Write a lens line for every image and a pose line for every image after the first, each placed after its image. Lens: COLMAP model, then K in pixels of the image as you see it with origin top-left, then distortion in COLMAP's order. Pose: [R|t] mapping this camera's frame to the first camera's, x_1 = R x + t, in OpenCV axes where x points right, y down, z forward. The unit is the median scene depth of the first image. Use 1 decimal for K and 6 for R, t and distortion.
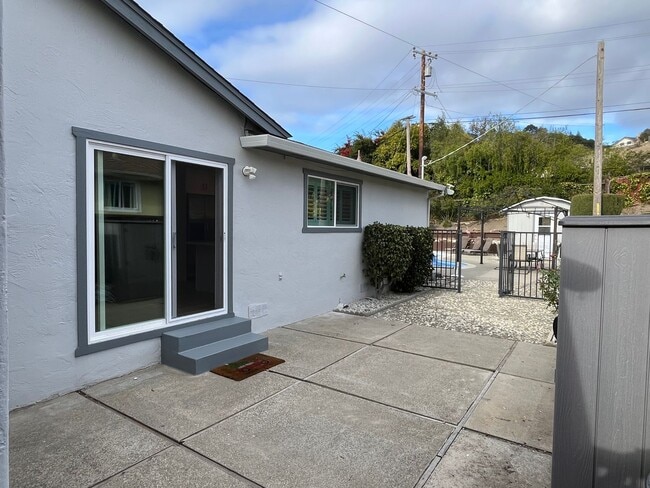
lens RADIAL K [[425.8, 0, 325.0], [0, 425.8, 244.0], [0, 0, 1]] dist [0.001491, -0.001090]
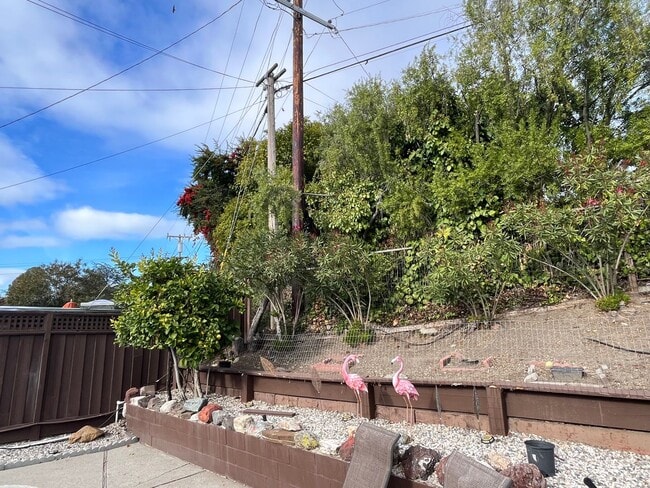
lens RADIAL K [[418.4, 0, 316.2], [0, 418.4, 241.1], [0, 0, 1]] dist [-0.001466, -0.000385]
pose [[0.999140, -0.038057, -0.016487, 0.248889], [0.032622, 0.966591, -0.254241, -0.034746], [0.025612, 0.253484, 0.967000, 0.668159]]
